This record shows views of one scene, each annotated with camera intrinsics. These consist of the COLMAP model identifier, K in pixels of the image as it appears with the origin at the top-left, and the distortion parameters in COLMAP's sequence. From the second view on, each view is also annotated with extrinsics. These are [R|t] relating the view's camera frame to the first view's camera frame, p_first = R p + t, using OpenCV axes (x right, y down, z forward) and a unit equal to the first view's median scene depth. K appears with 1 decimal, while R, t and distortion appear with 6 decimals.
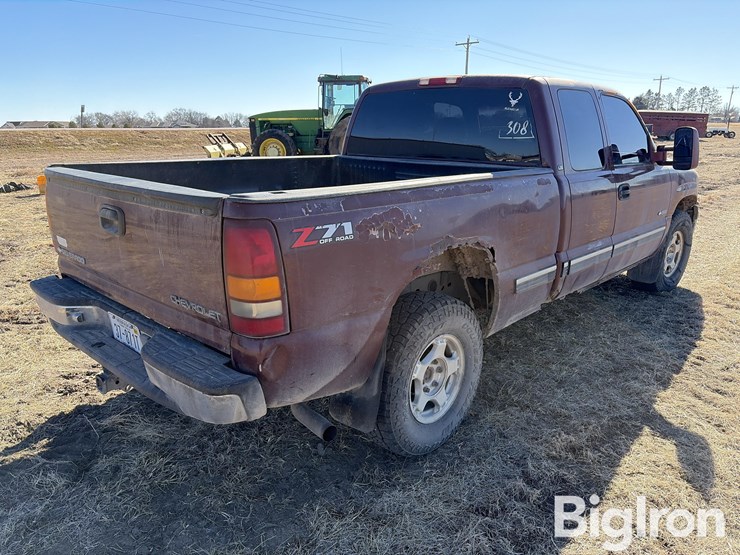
lens RADIAL K [[550.2, 0, 371.8], [0, 550.2, 275.6], [0, 0, 1]] dist [0.059783, -0.070698]
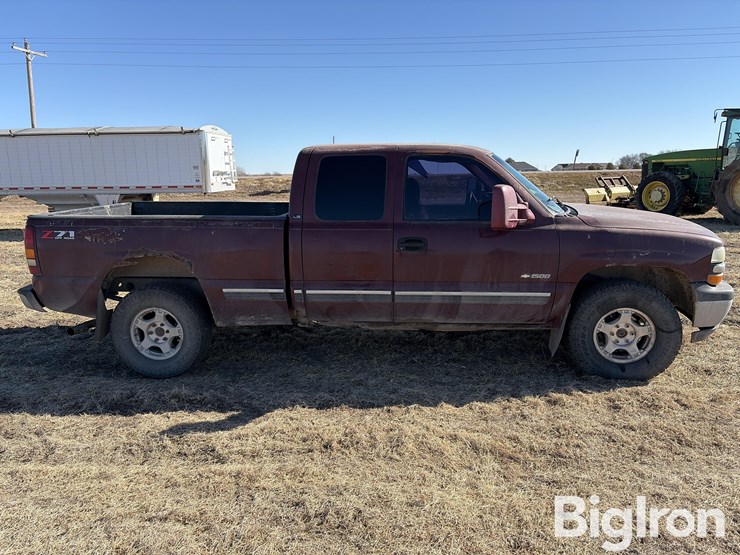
lens RADIAL K [[550.2, 0, 371.8], [0, 550.2, 275.6], [0, 0, 1]] dist [0.059783, -0.070698]
pose [[0.636815, 0.133271, -0.759411, 0.995638], [-0.185288, 0.982536, 0.017052, -0.076043], [0.748422, 0.129851, 0.650388, 0.208400]]
